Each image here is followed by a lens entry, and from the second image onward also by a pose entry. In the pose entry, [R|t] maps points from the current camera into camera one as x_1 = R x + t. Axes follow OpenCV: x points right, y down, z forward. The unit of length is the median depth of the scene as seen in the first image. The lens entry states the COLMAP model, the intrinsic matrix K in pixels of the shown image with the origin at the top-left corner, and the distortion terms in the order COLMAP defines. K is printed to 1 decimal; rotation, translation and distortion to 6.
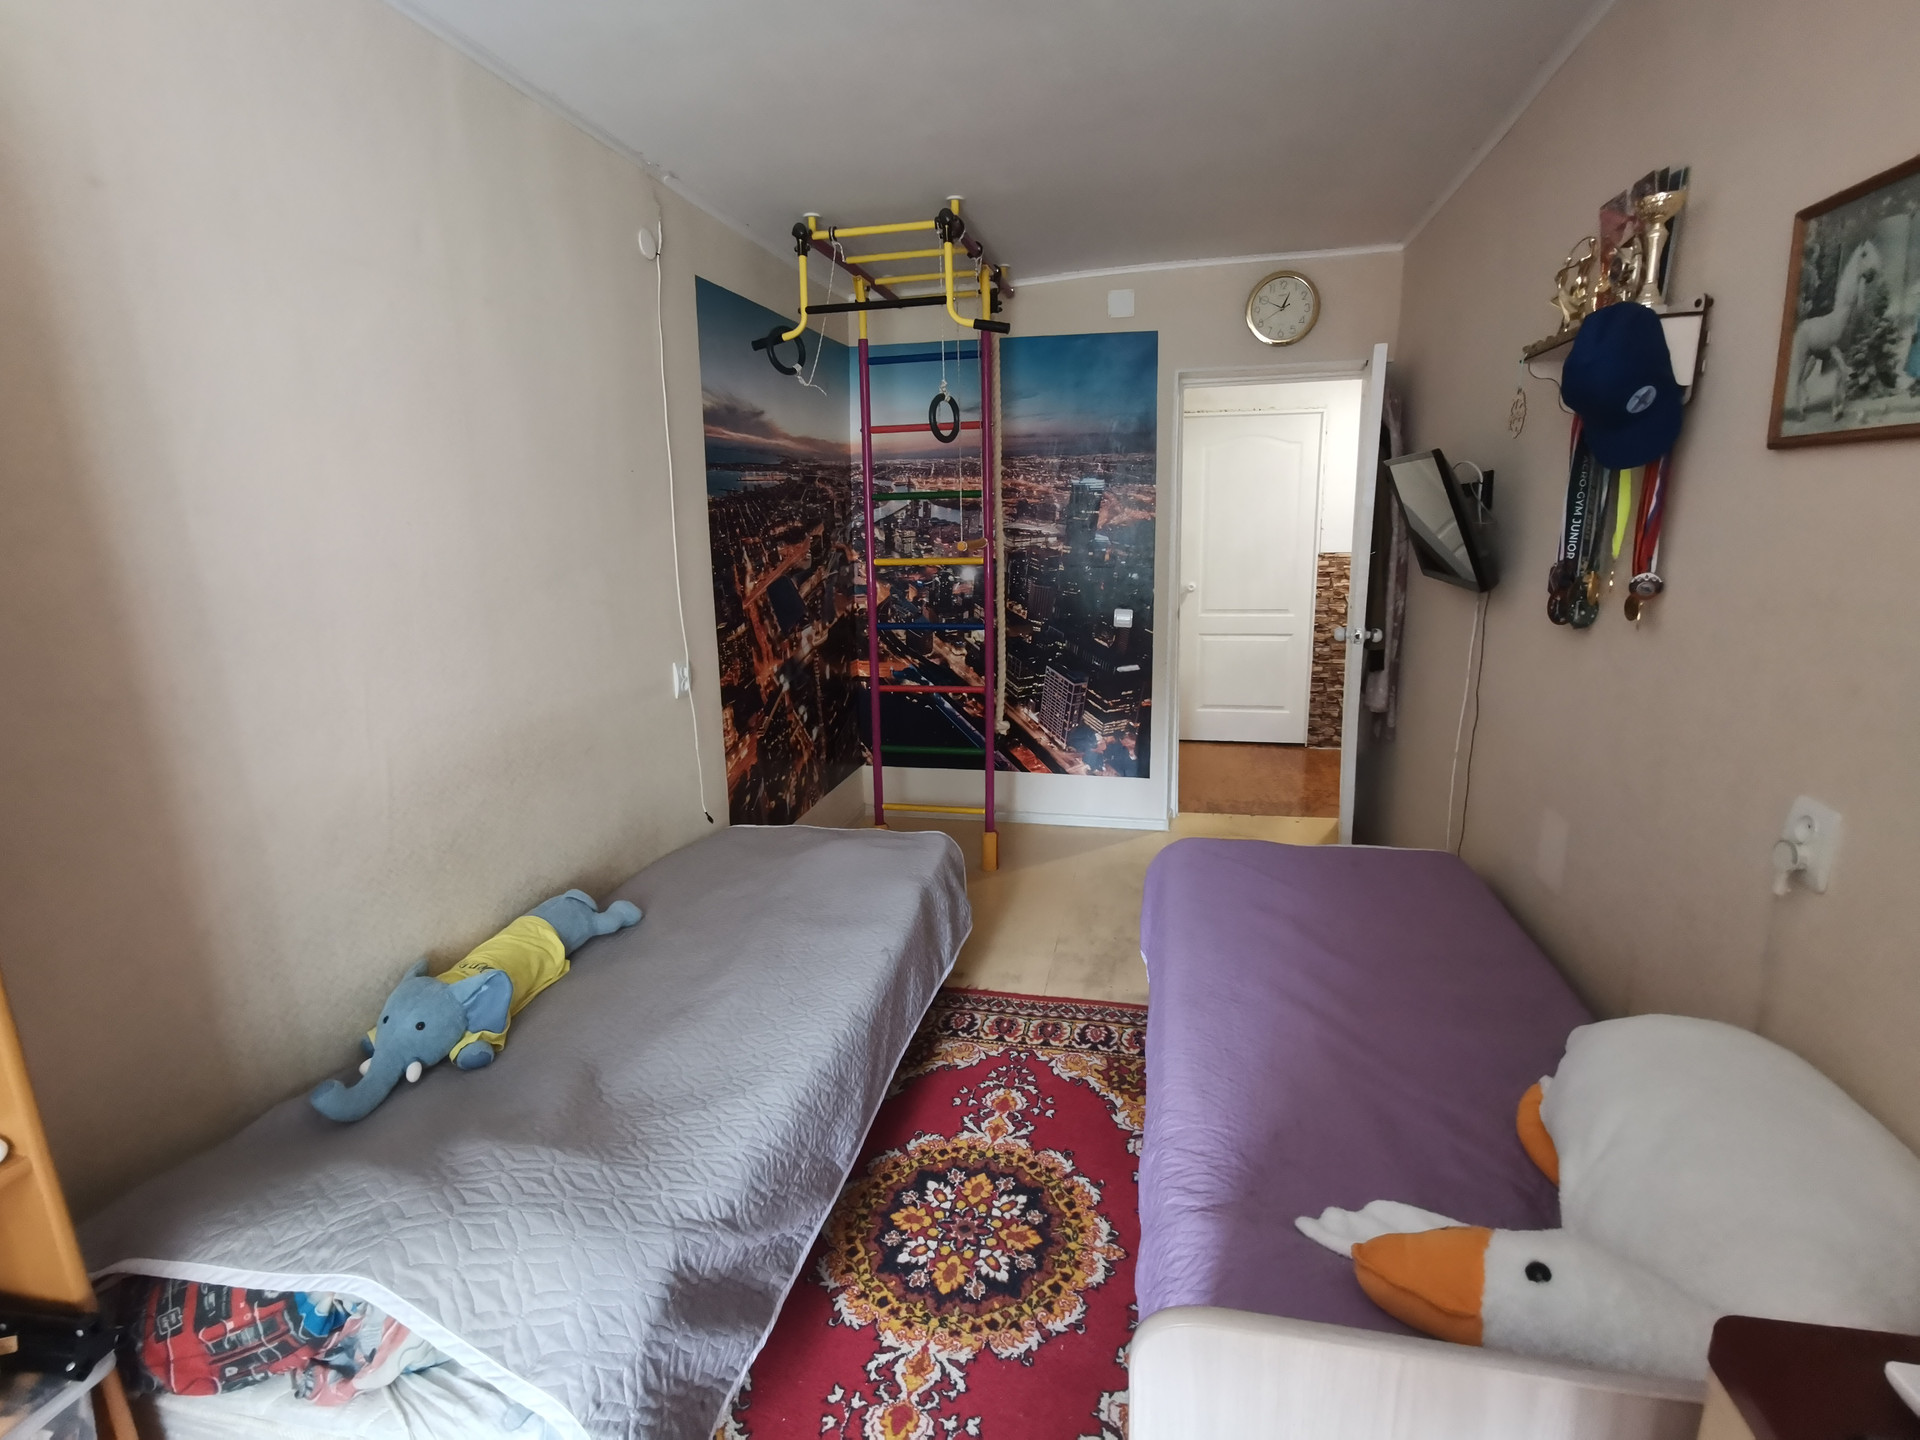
lens RADIAL K [[920.9, 0, 968.8], [0, 920.9, 710.5], [0, 0, 1]] dist [0.000677, 0.000277]
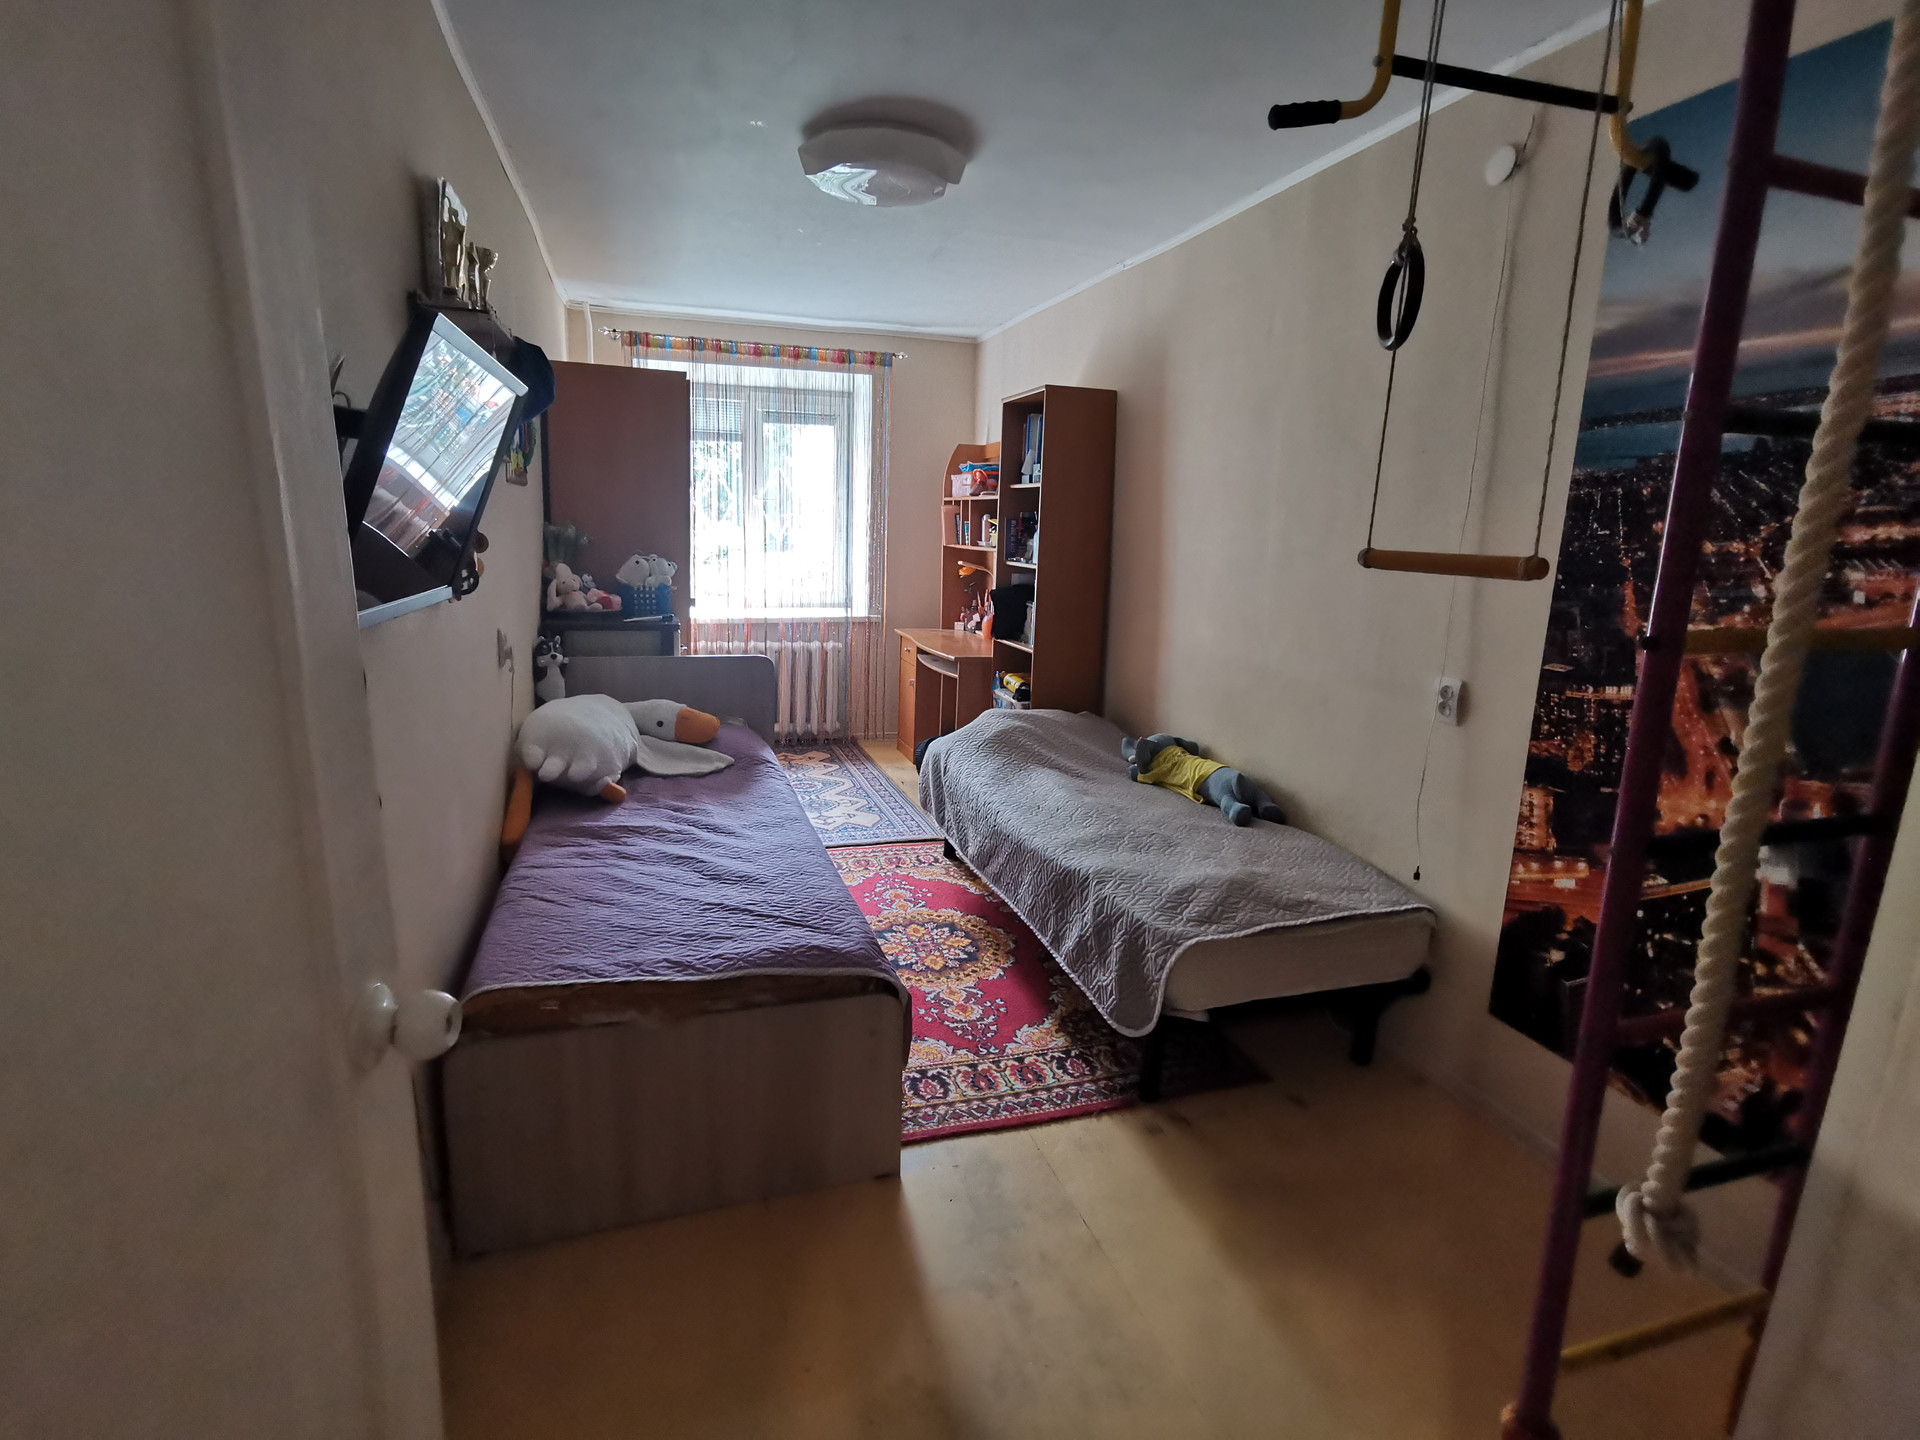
lens RADIAL K [[949.5, 0, 962.8], [0, 949.5, 723.2], [0, 0, 1]] dist [0.001091, 0.000139]
pose [[-0.859812, 0.110288, -0.498558, 0.520673], [-0.115355, 0.909197, 0.400069, -0.328200], [0.497410, 0.401495, -0.769016, 1.561009]]
